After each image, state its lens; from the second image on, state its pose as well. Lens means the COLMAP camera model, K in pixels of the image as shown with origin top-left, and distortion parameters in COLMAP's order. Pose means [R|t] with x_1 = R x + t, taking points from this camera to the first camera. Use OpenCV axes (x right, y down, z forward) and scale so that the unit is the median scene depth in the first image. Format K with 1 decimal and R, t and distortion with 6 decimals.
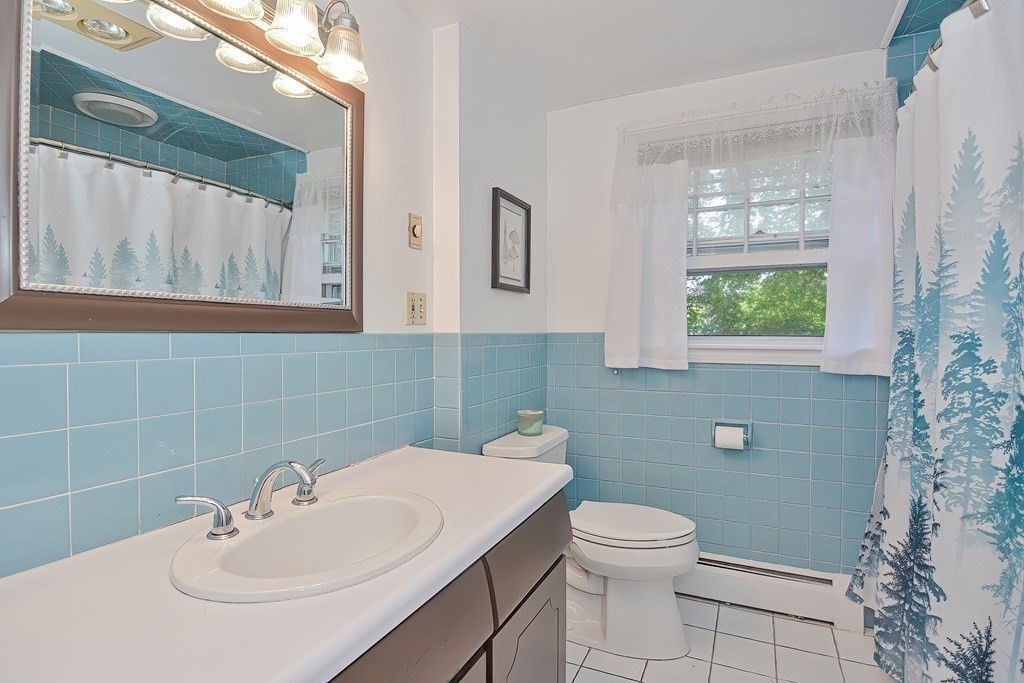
lens RADIAL K [[497.1, 0, 509.6], [0, 497.1, 348.4], [0, 0, 1]] dist [-0.008443, -0.011248]
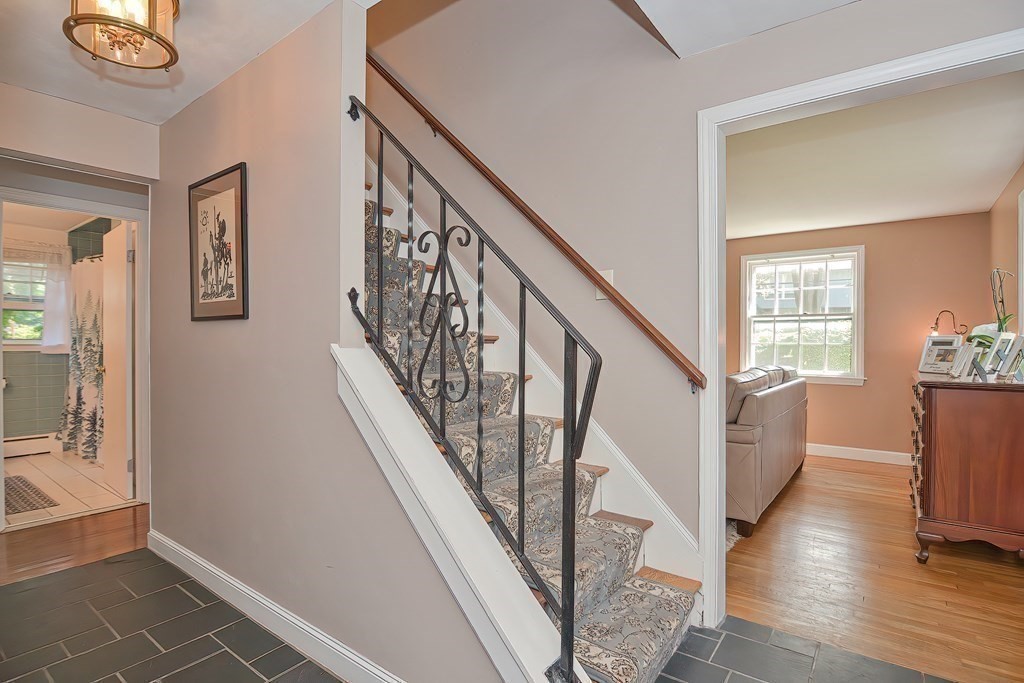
lens RADIAL K [[497.1, 0, 509.6], [0, 497.1, 348.4], [0, 0, 1]] dist [-0.008443, -0.011248]
pose [[0.180891, -0.003728, 0.983496, -1.901878], [0.023725, 0.999718, -0.000574, 0.109708], [-0.983217, 0.023437, 0.180929, -2.467148]]
